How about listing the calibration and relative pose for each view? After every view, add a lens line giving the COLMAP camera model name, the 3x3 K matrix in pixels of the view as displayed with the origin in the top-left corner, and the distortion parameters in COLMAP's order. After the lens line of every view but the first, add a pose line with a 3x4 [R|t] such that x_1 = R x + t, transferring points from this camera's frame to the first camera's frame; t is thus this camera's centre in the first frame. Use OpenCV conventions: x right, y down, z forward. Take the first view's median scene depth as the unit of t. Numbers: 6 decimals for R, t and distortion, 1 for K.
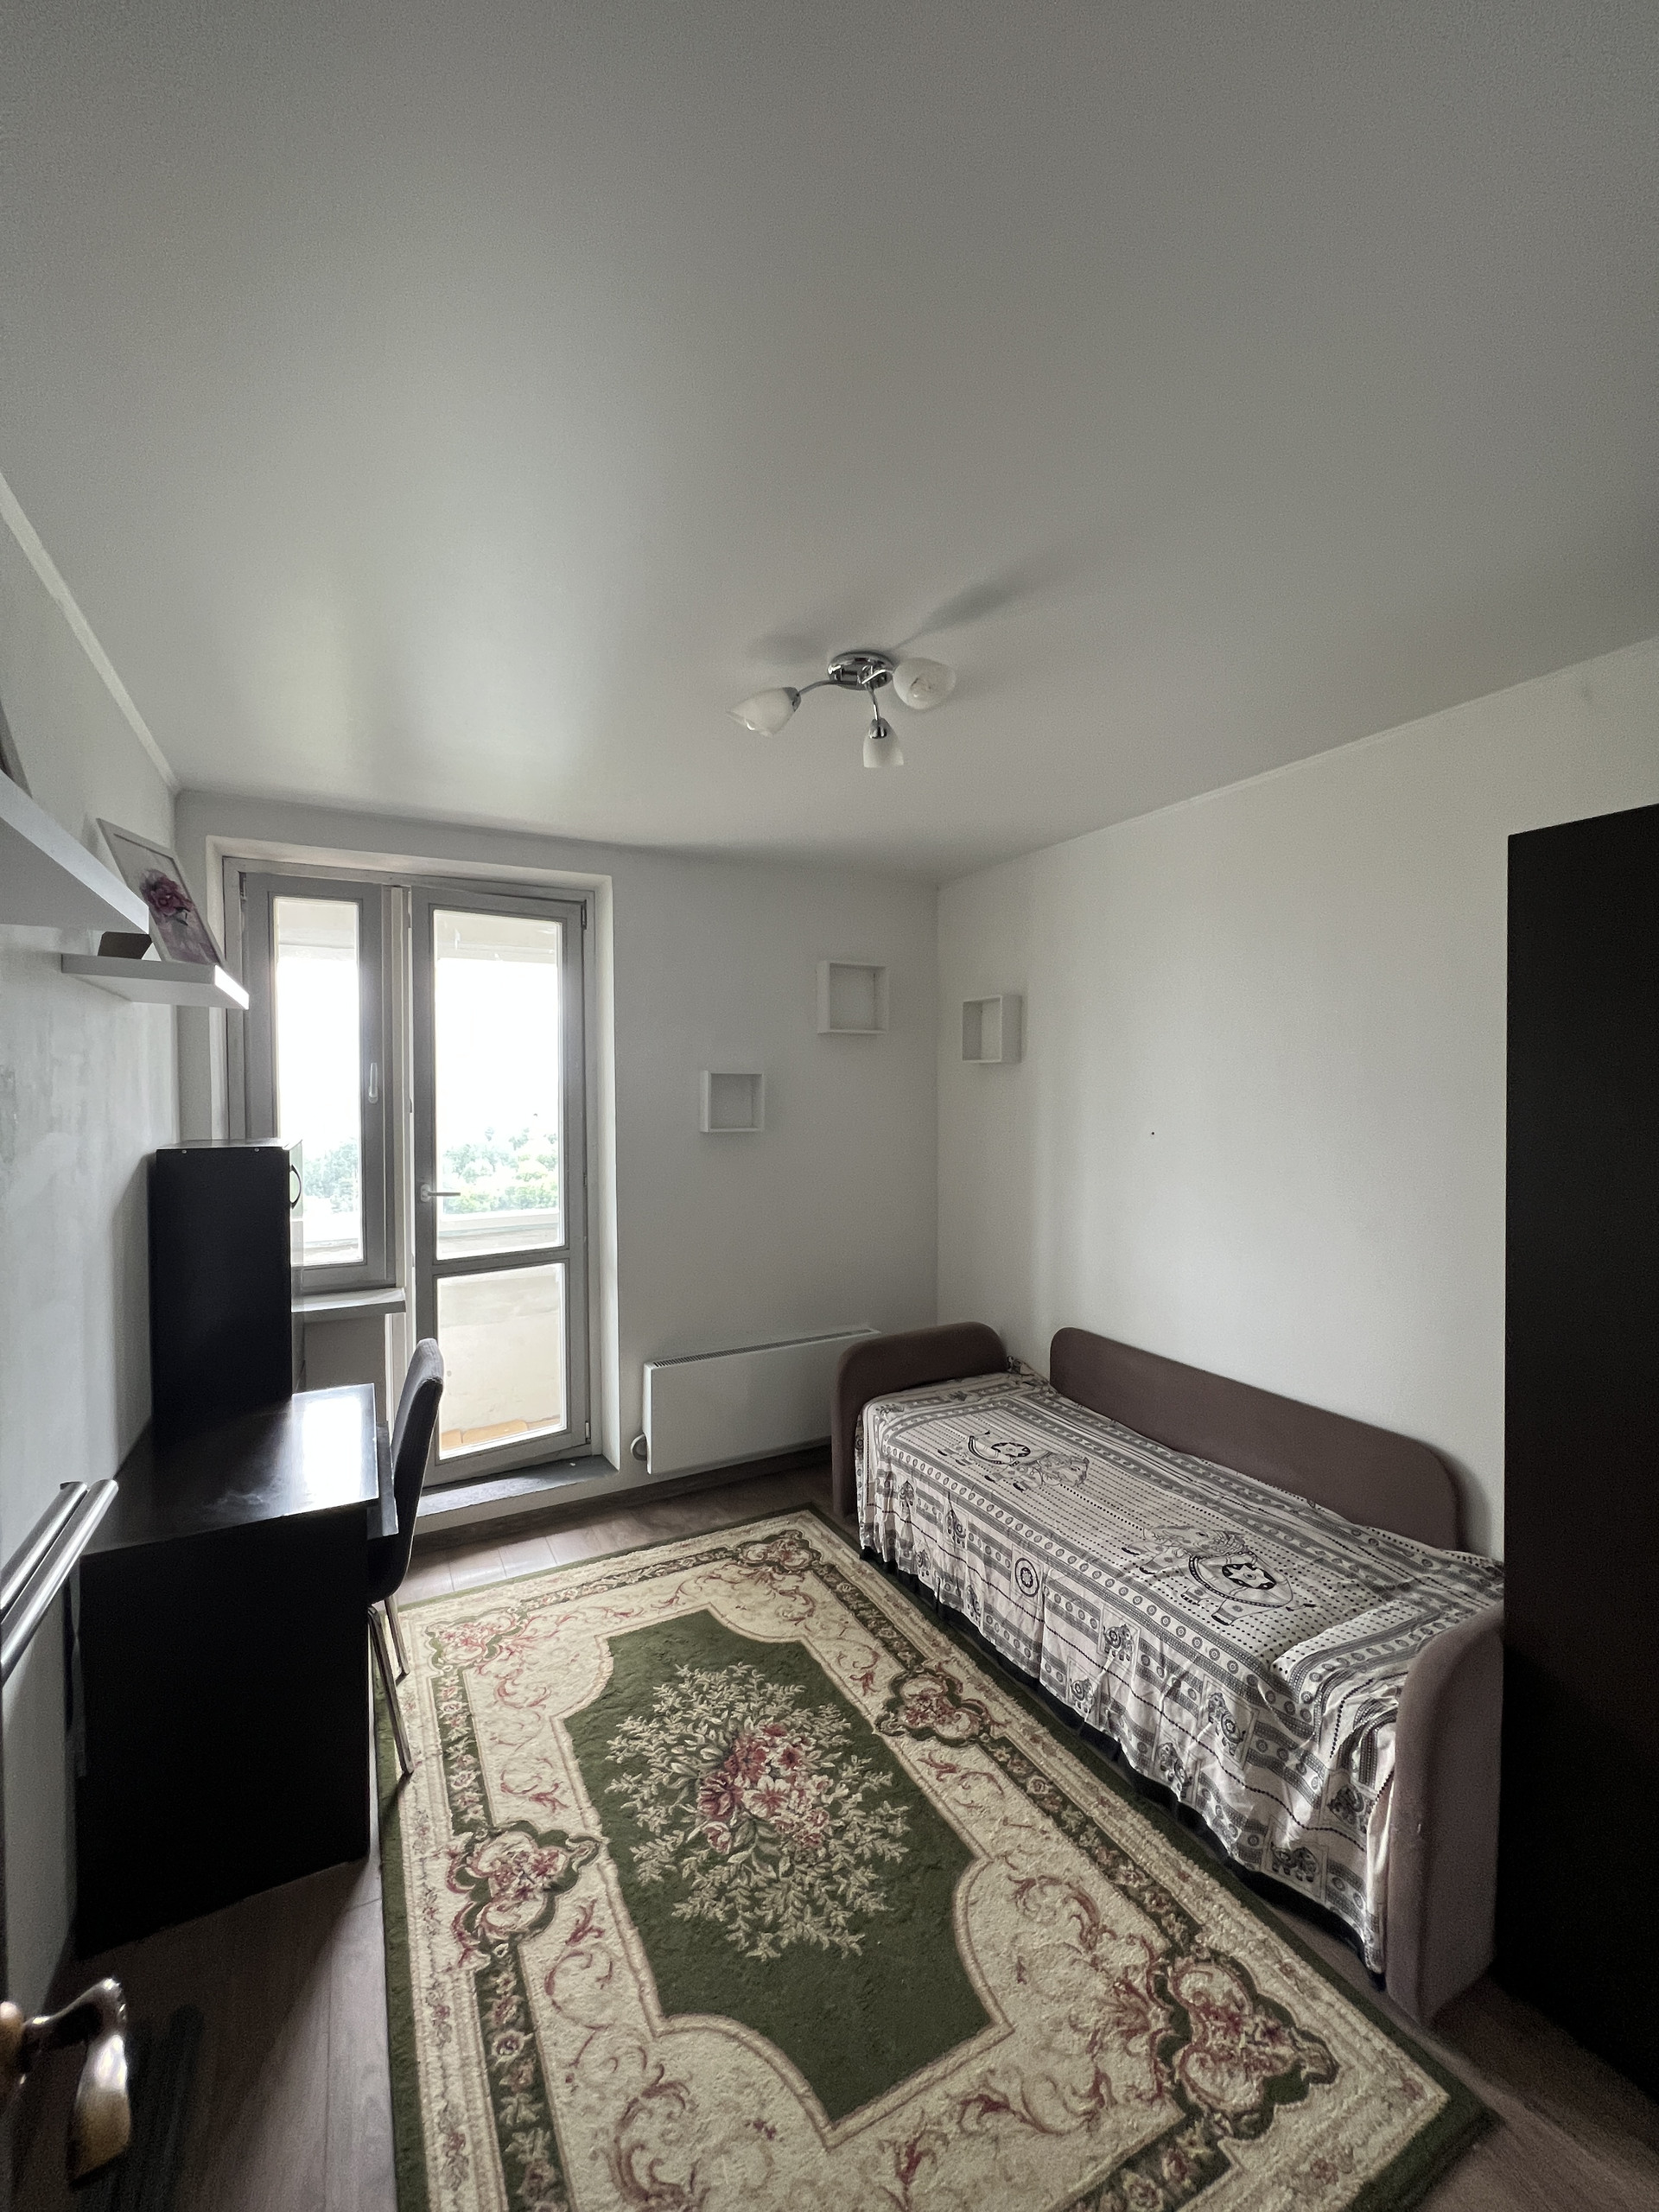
lens RADIAL K [[888.1, 0, 827.6], [0, 888.1, 1098.6], [0, 0, 1]] dist [0.000220, 0.000220]
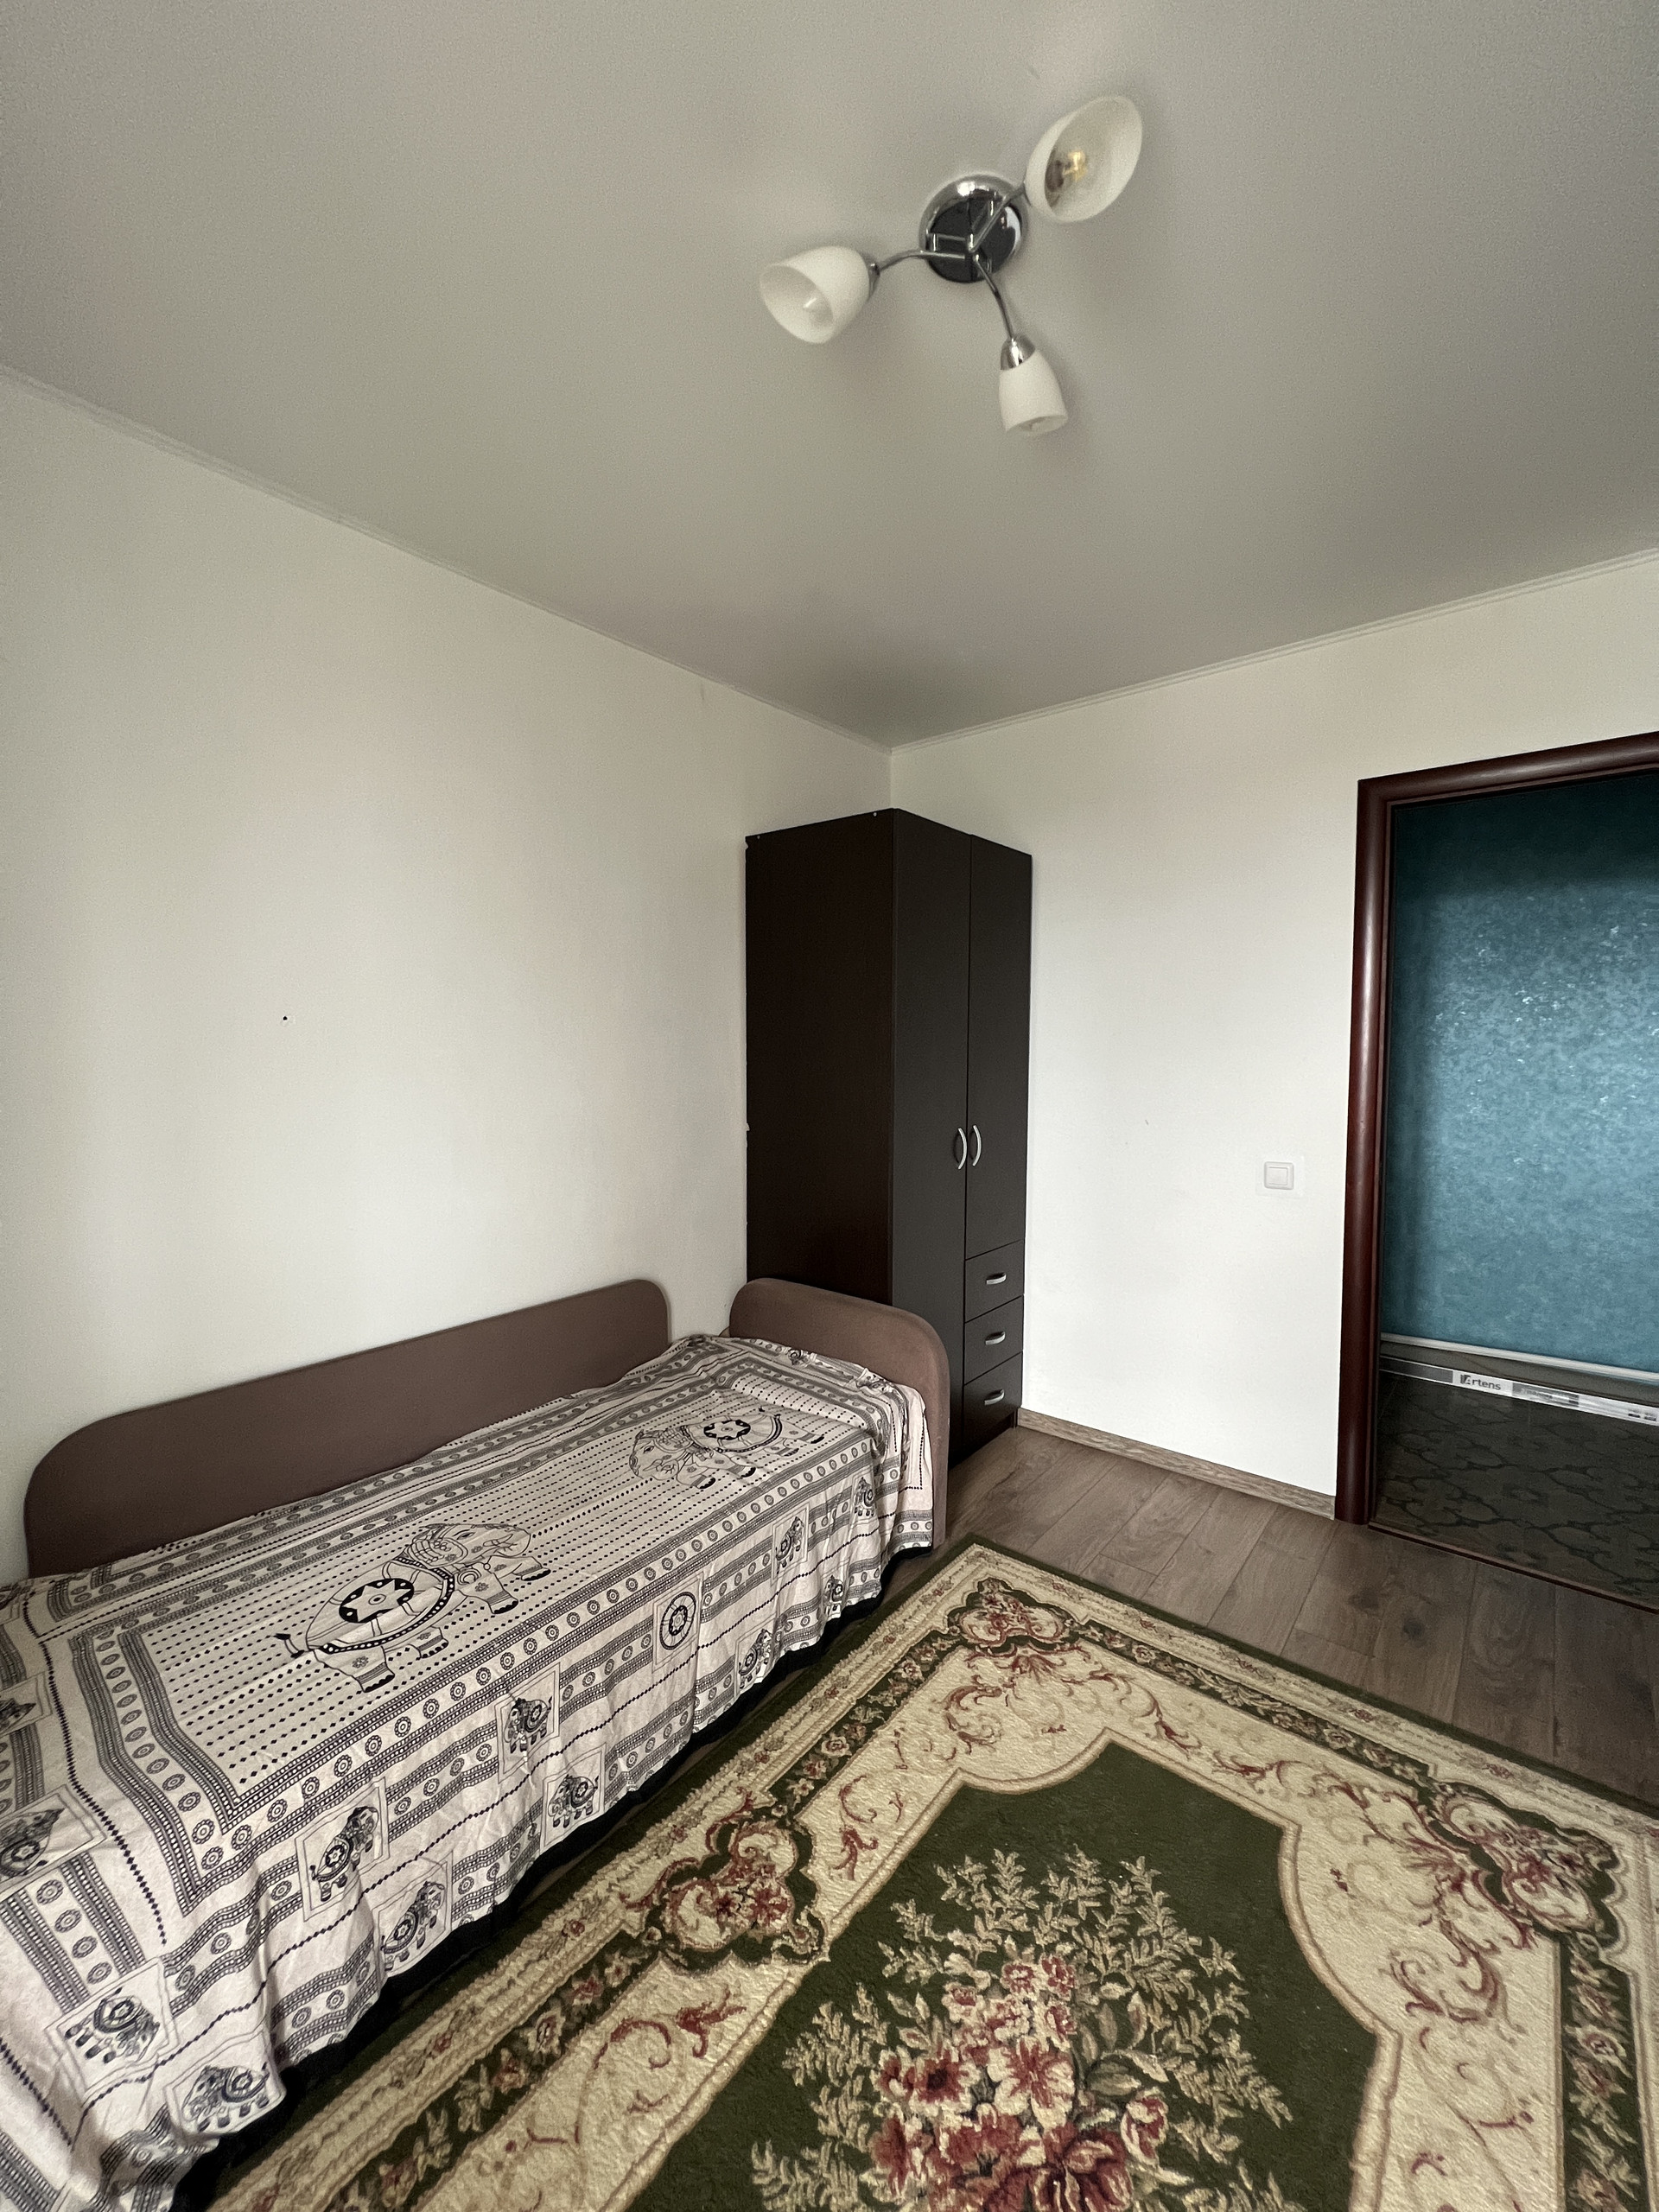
lens RADIAL K [[888.1, 0, 827.6], [0, 888.1, 1098.6], [0, 0, 1]] dist [0.000220, 0.000220]
pose [[-0.384431, -0.052143, 0.921680, -0.509755], [0.015609, 0.997894, 0.062965, 0.088014], [-0.923022, 0.038592, -0.382808, 1.279455]]
